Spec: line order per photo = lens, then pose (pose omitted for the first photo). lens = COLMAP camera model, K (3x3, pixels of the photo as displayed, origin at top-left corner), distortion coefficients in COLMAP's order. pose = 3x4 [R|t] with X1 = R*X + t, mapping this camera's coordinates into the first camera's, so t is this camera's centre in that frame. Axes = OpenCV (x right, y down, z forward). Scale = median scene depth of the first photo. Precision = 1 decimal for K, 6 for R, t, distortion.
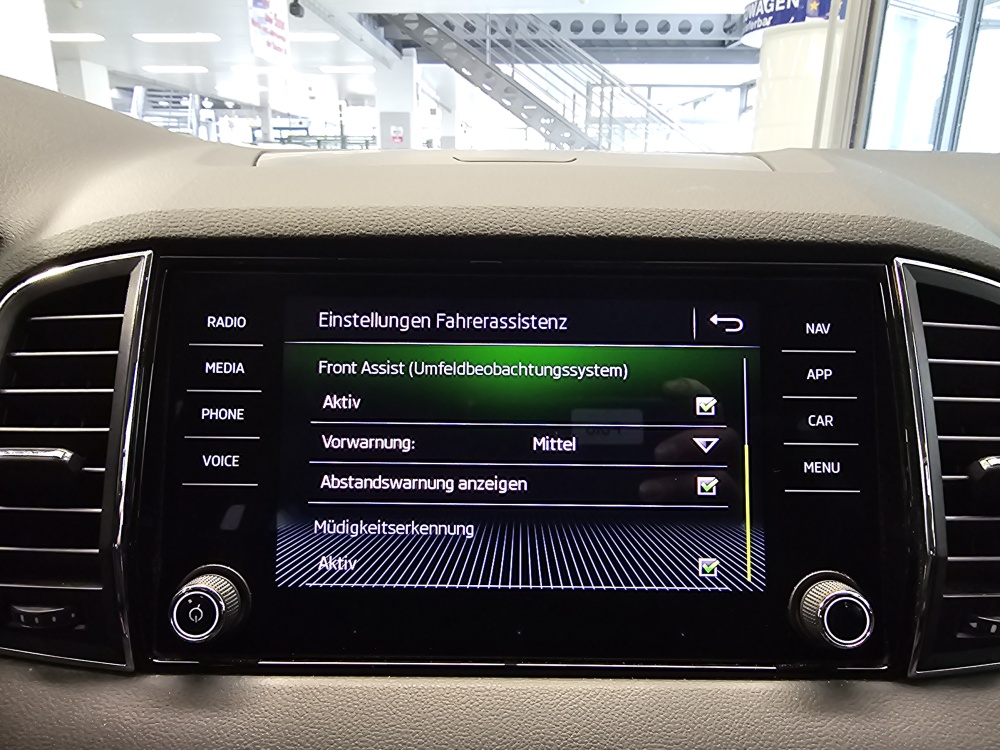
lens RADIAL K [[663.0, 0, 496.4], [0, 663.0, 361.8], [0, 0, 1]] dist [0.001792, 0.000405]
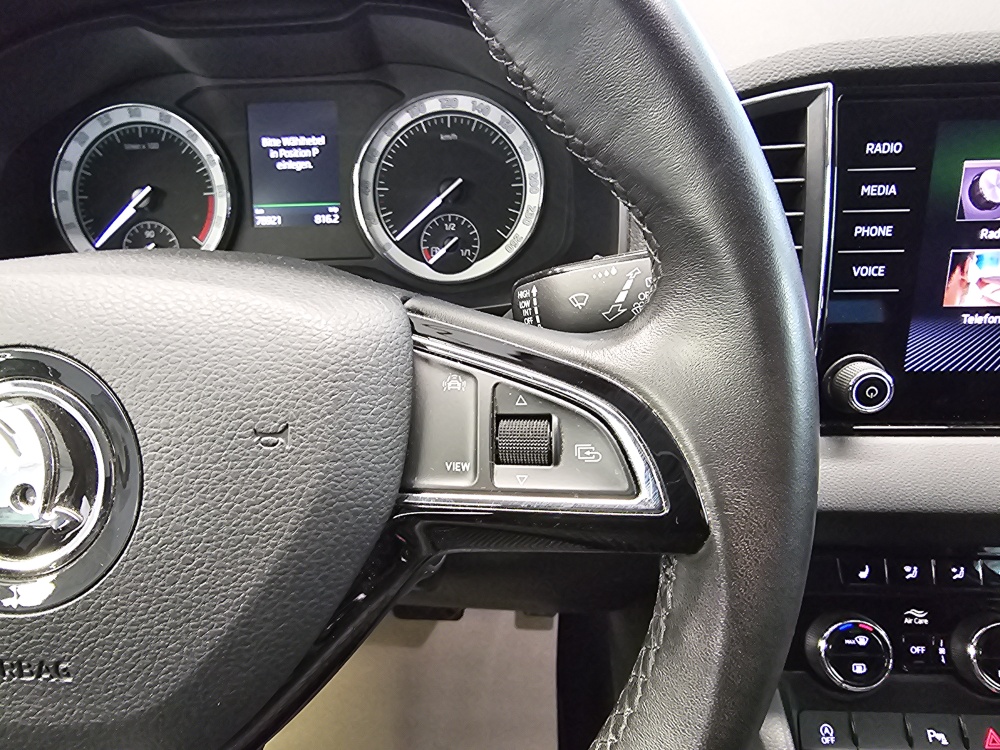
lens RADIAL K [[689.0, 0, 422.5], [0, 689.0, 376.8], [0, 0, 1]] dist [-0.001464, 0.000482]
pose [[0.997169, -0.012627, -0.074119, -1.121235], [0.034230, 0.953949, 0.298009, -0.065632], [0.066943, -0.299703, 0.951681, -0.289469]]
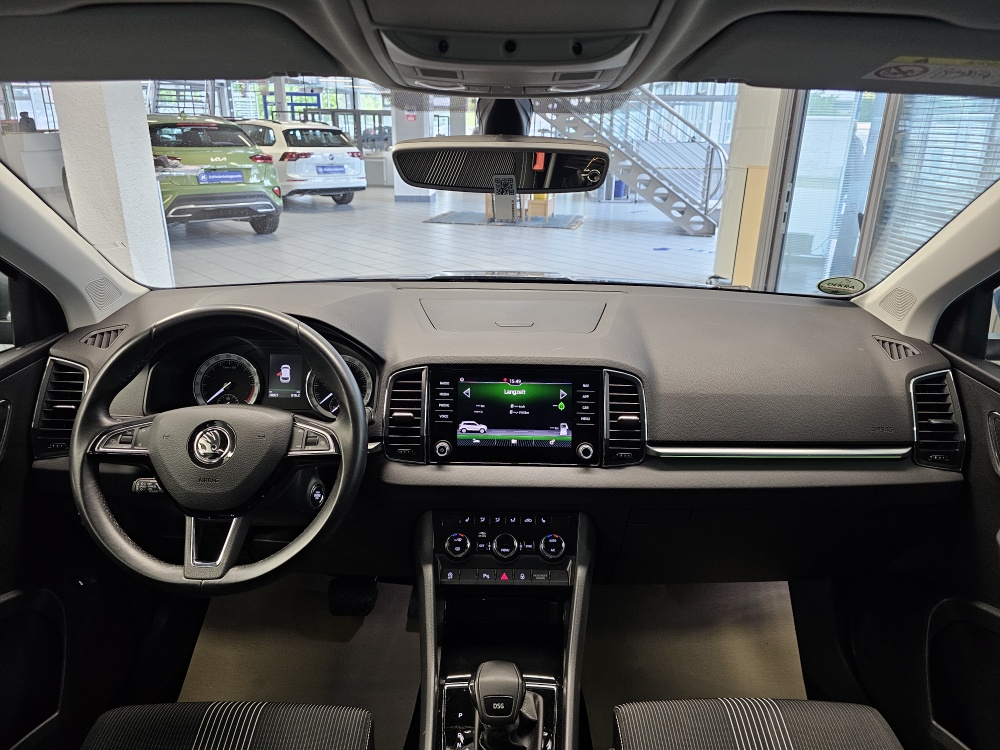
lens RADIAL K [[669.8, 0, 496.0], [0, 669.8, 365.9], [0, 0, 1]] dist [0.053988, -0.058740]
pose [[0.999980, 0.006229, -0.000584, -0.082128], [-0.006196, 0.998957, 0.045244, -0.362674], [0.000865, -0.045239, 0.998976, -3.217417]]
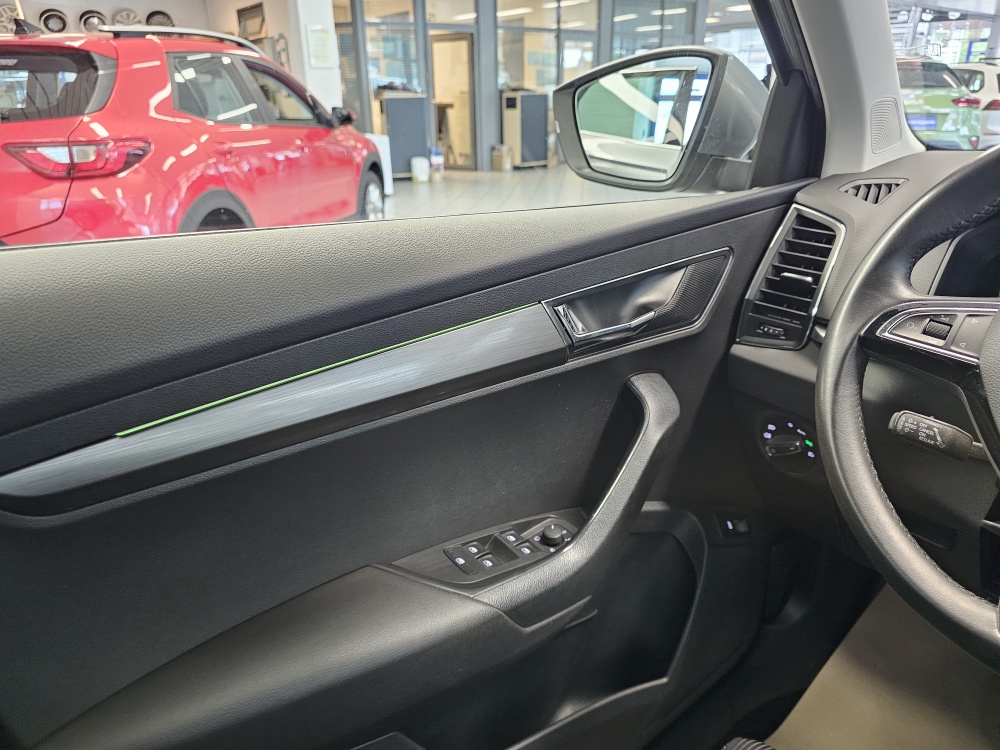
lens RADIAL K [[682.4, 0, 500.2], [0, 682.4, 362.0], [0, 0, 1]] dist [0.043266, -0.059871]
pose [[0.648119, 0.261825, -0.715115, -1.433437], [-0.198157, 0.964674, 0.173604, 0.194658], [0.735307, 0.029189, 0.677105, -1.867549]]
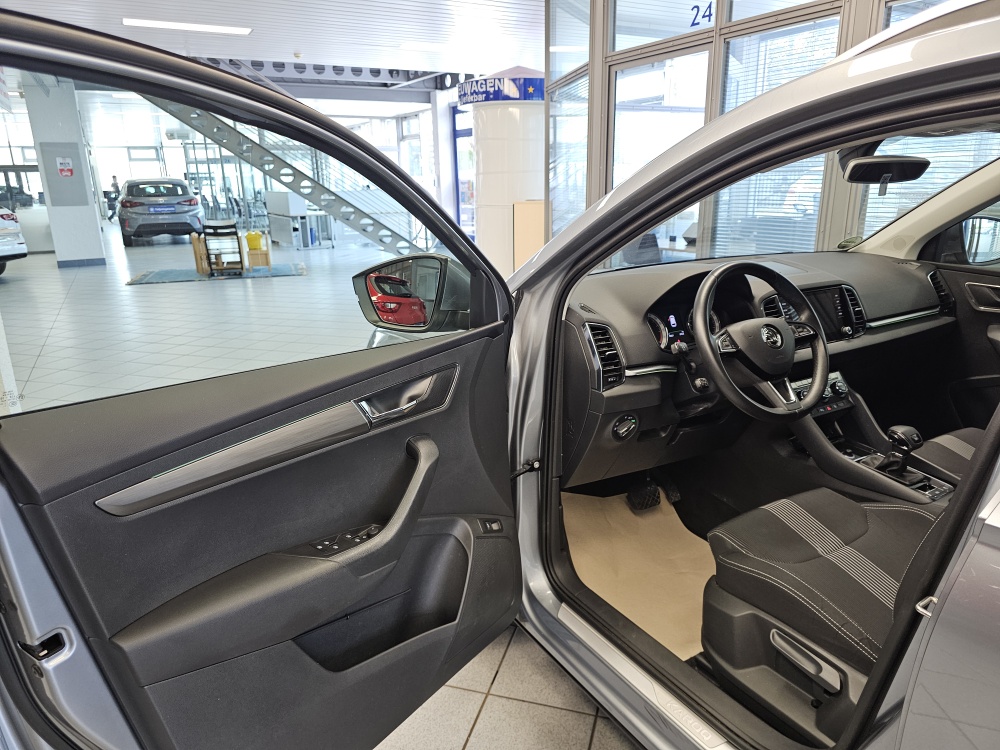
lens RADIAL K [[670.4, 0, 500.0], [0, 670.4, 375.0], [0, 0, 1]] dist [0.086647, -0.108030]
pose [[0.861553, -0.164869, 0.480151, -6.665841], [0.171082, 0.984764, 0.031159, -0.059437], [-0.477972, 0.055300, 0.876632, -3.882188]]
